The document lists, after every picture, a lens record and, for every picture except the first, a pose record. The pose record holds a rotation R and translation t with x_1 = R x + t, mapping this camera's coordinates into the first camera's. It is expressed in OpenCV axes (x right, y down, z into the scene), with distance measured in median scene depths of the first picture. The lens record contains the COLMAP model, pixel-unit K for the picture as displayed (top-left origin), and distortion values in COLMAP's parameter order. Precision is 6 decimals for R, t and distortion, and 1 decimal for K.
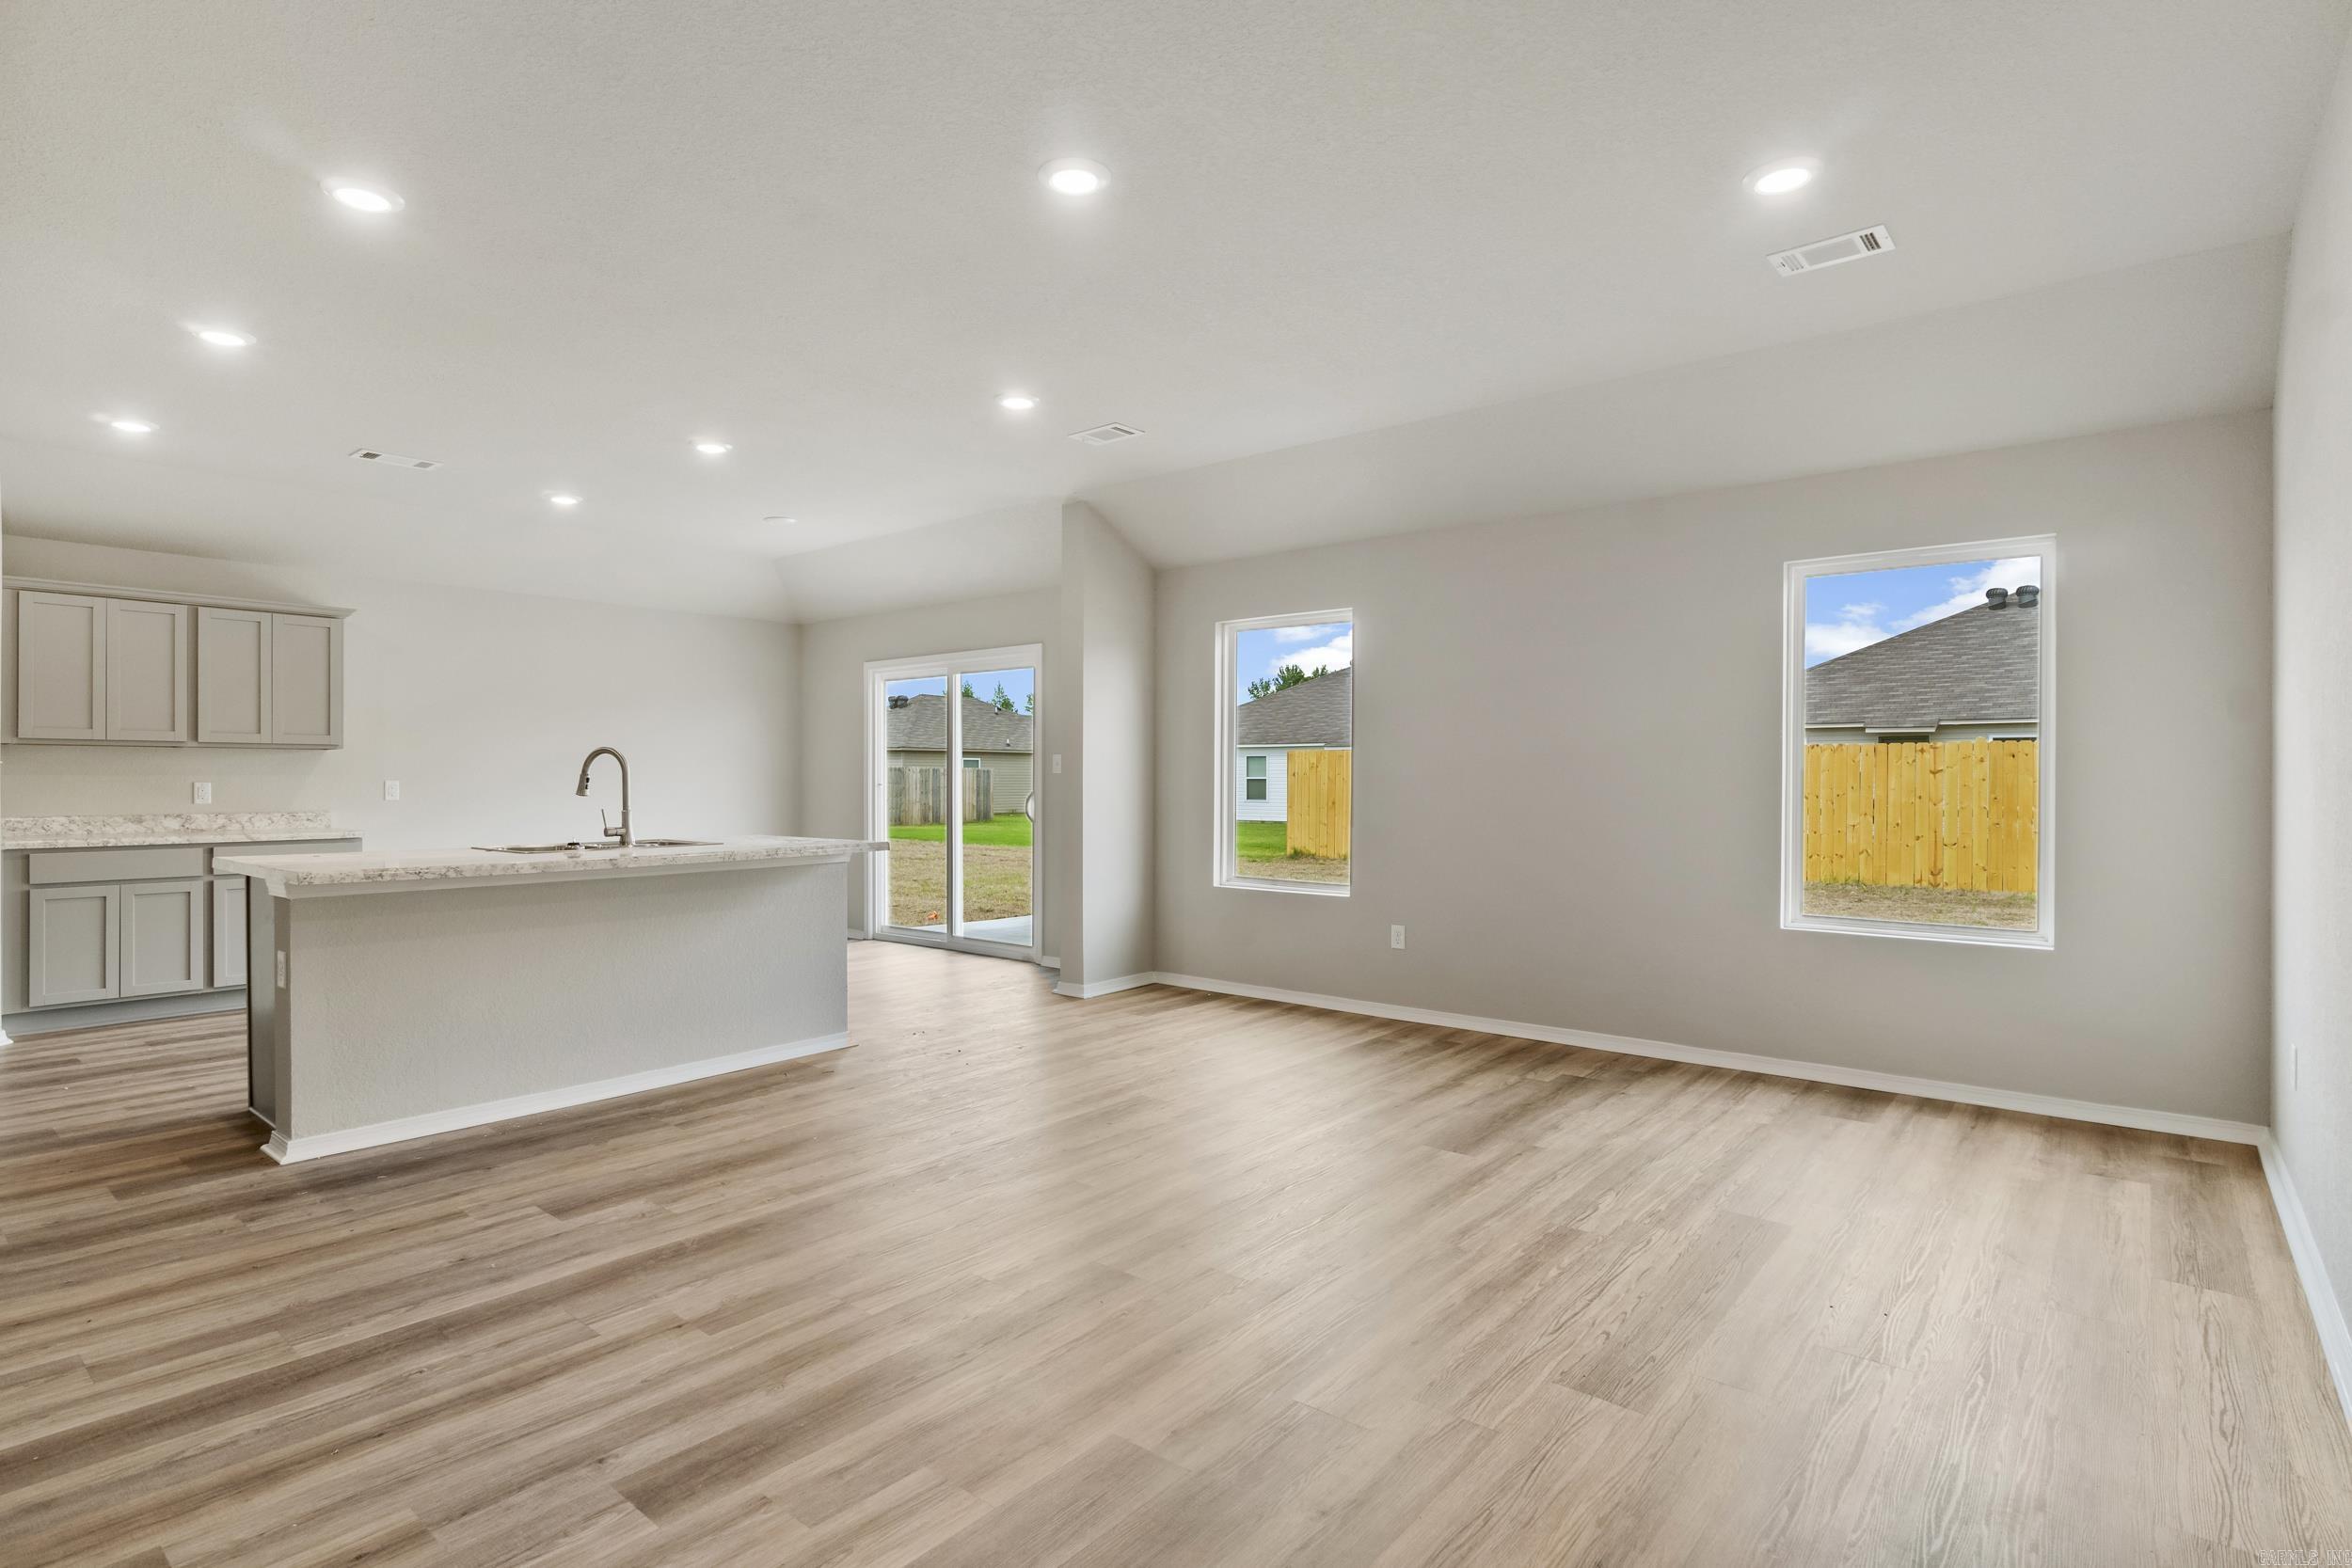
lens RADIAL K [[1178.4, 0, 1153.6], [0, 1178.4, 783.6], [0, 0, 1]] dist [-0.004320, 0.001237]
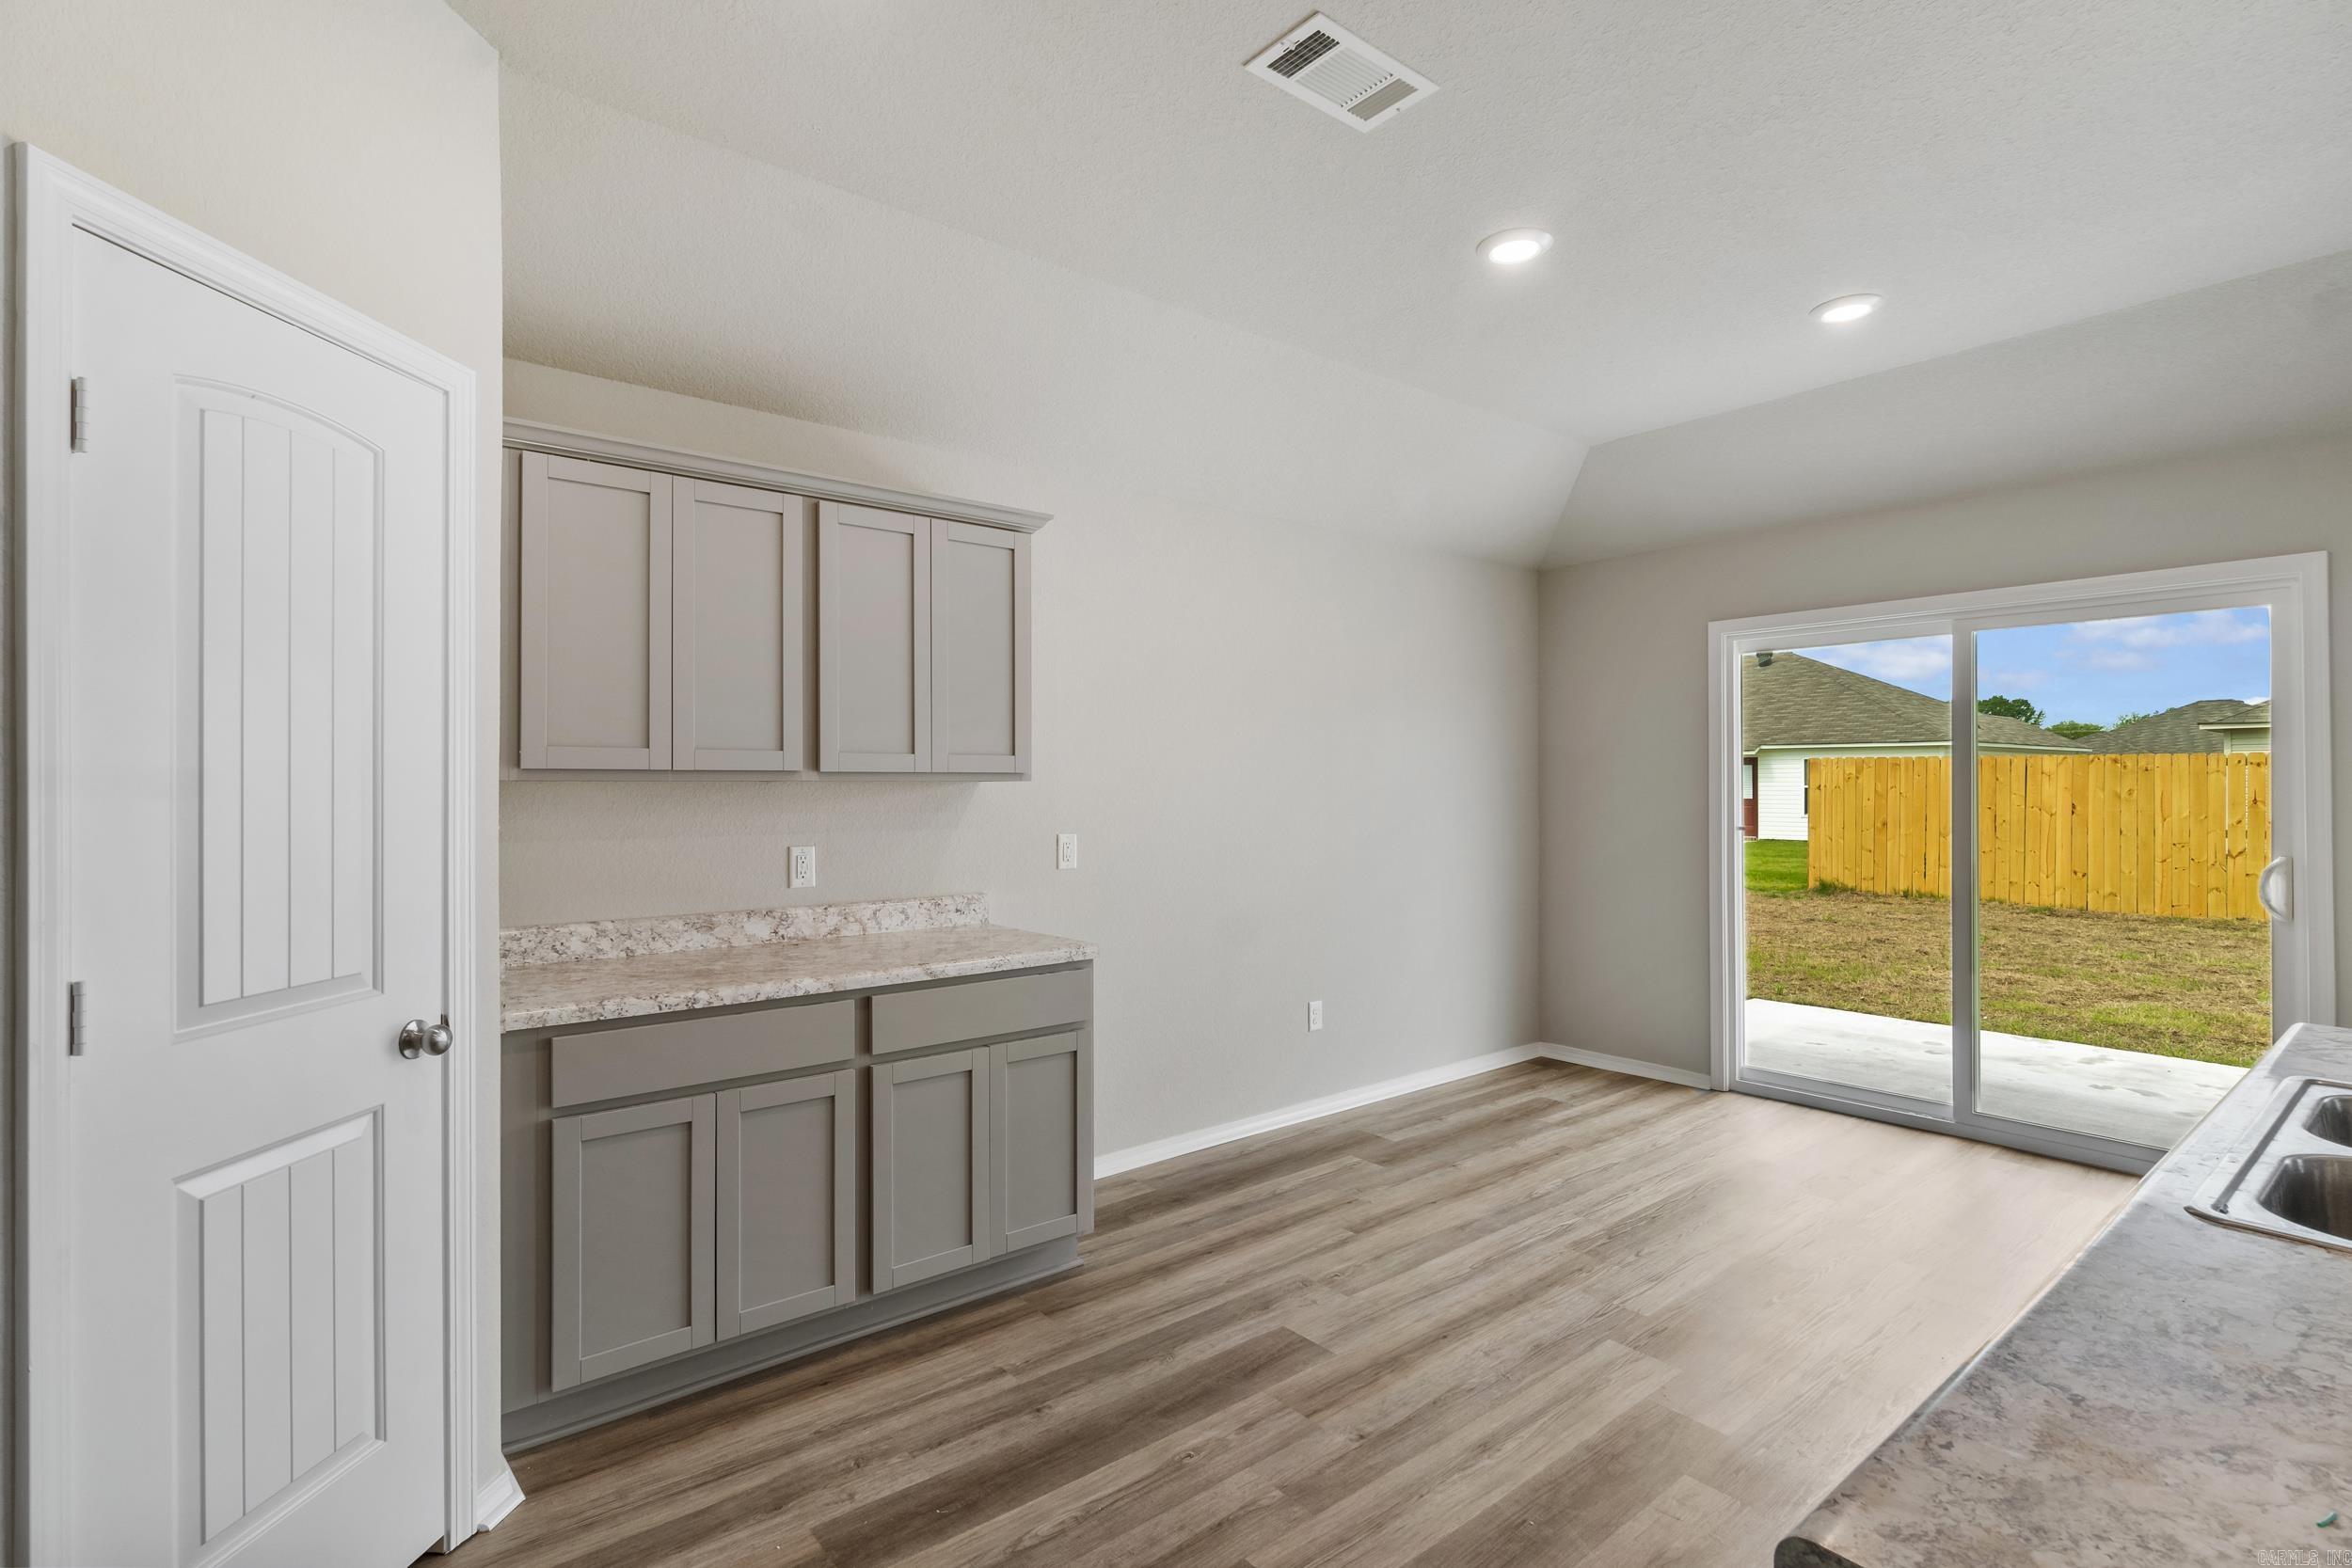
lens RADIAL K [[1115.4, 0, 1164.8], [0, 1115.4, 783.4], [0, 0, 1]] dist [-0.000055, -0.000113]
pose [[0.982796, -0.002697, -0.184673, -0.562151], [0.002041, 0.999991, -0.003746, -0.027417], [0.184682, 0.003305, 0.982793, 0.544007]]
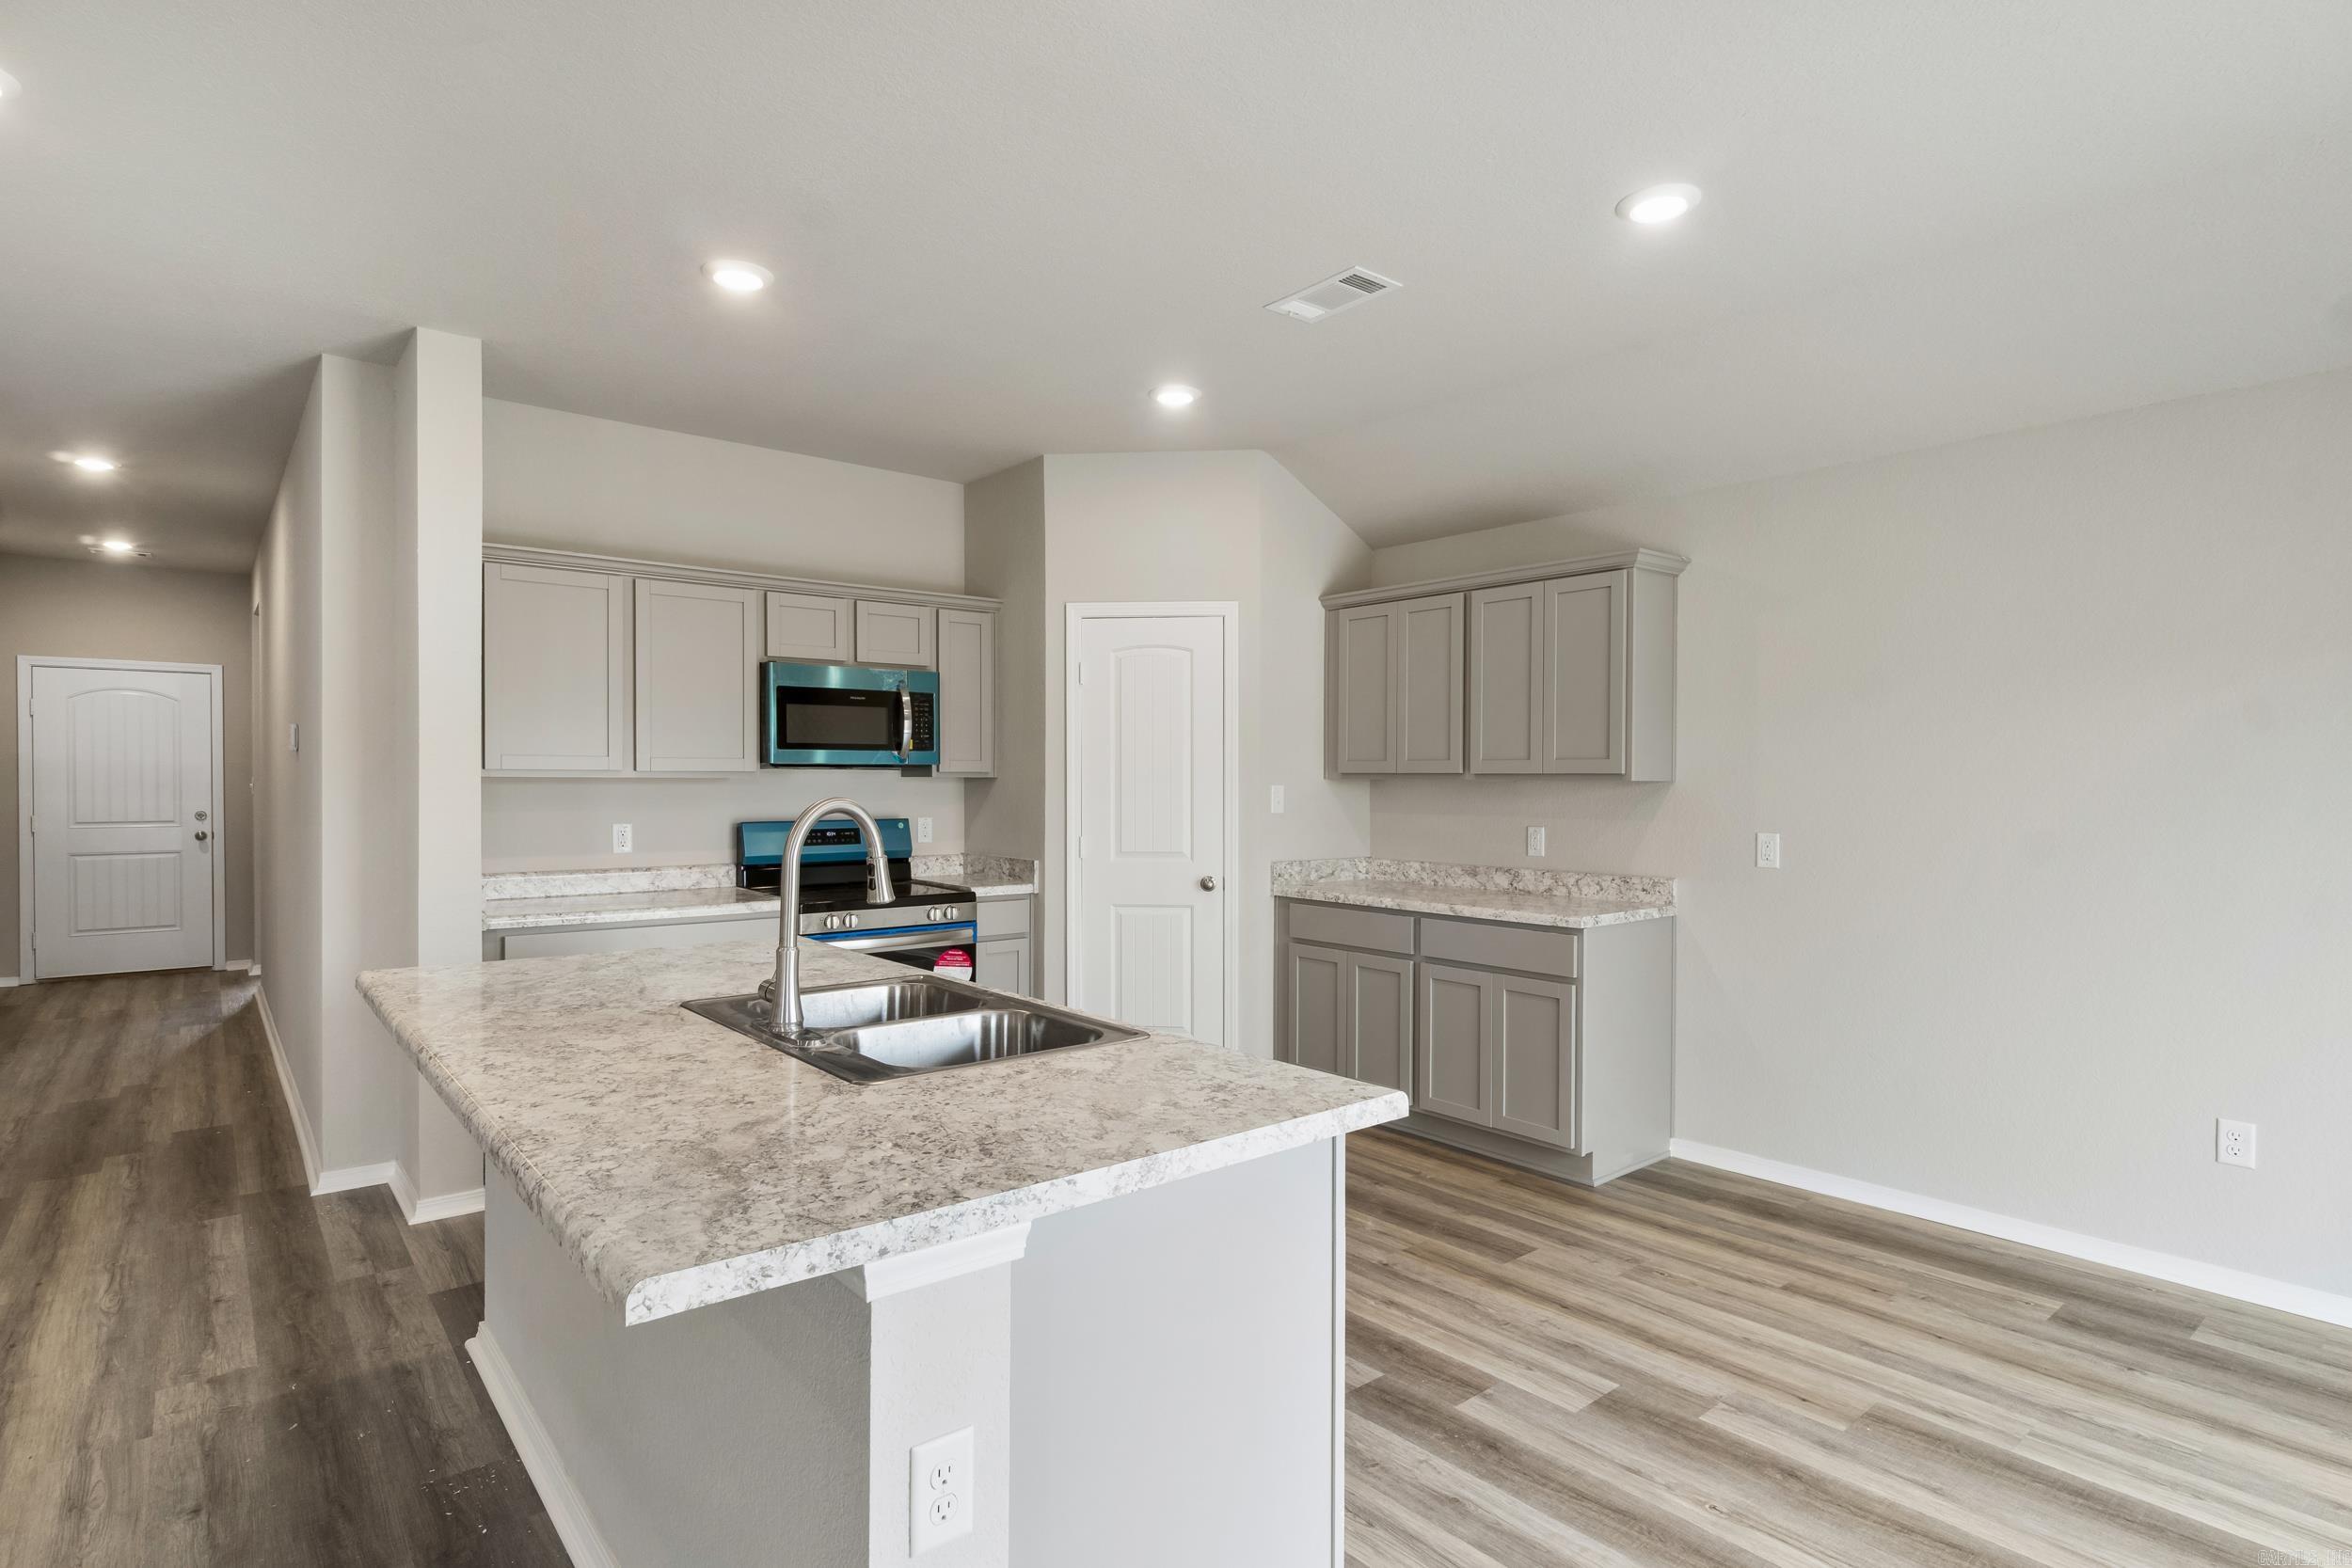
lens RADIAL K [[1178.4, 0, 1153.6], [0, 1178.4, 783.6], [0, 0, 1]] dist [-0.004320, 0.001237]
pose [[-0.181824, 0.001224, -0.983330, -0.036928], [-0.008418, 0.999961, 0.002801, -0.028940], [0.983295, 0.008787, -0.181806, 0.905515]]
